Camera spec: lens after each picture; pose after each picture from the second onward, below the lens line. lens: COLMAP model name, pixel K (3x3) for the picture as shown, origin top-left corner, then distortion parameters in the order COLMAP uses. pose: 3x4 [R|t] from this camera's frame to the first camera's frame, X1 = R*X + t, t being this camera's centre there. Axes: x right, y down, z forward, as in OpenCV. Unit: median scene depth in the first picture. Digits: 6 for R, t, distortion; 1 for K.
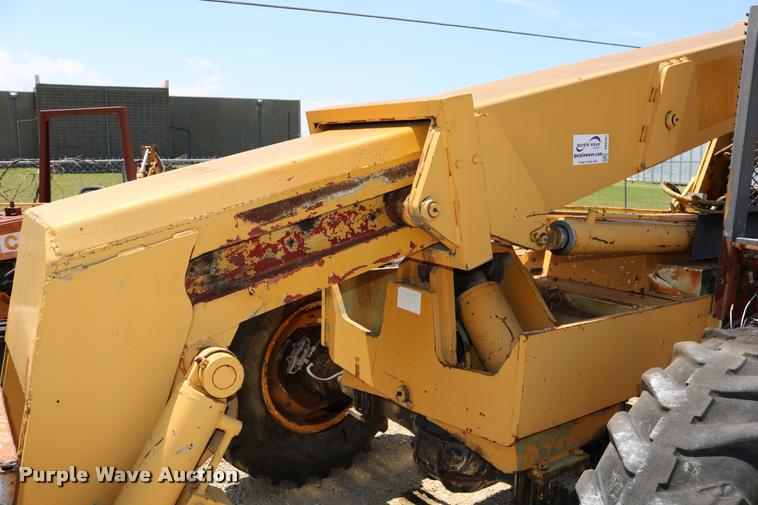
lens RADIAL K [[624.5, 0, 386.3], [0, 624.5, 254.4], [0, 0, 1]] dist [-0.152203, 0.118043]
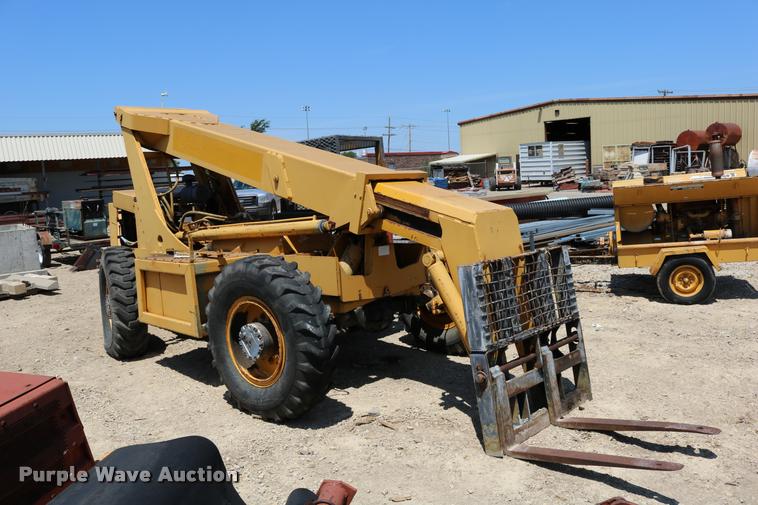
lens RADIAL K [[624.5, 0, 382.4], [0, 624.5, 250.0], [0, 0, 1]] dist [-0.152203, 0.118043]
pose [[-0.154738, -0.113066, 0.981464, -2.489549], [0.192925, 0.970846, 0.142260, -0.295068], [-0.968935, 0.211362, -0.128414, 1.382459]]
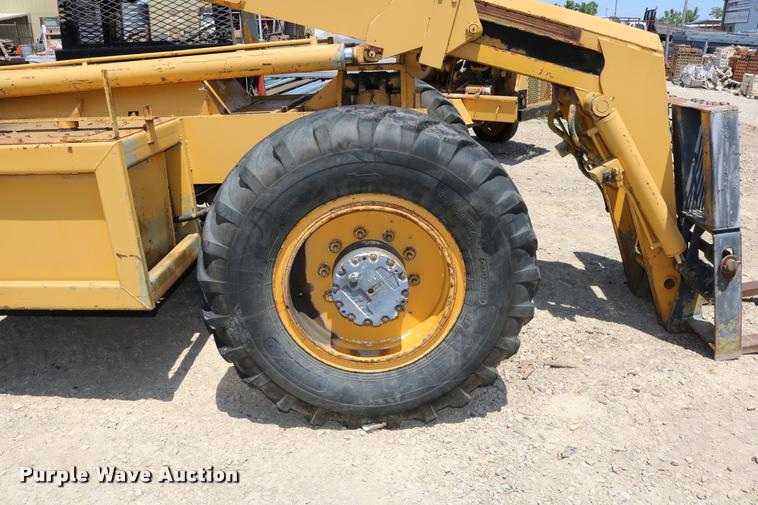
lens RADIAL K [[624.5, 0, 383.6], [0, 624.5, 254.9], [0, 0, 1]] dist [-0.152203, 0.118043]
pose [[-0.791635, -0.211104, 0.573367, -0.863640], [0.083430, 0.892278, 0.443711, -0.277805], [-0.605272, 0.399093, -0.688746, 2.347867]]
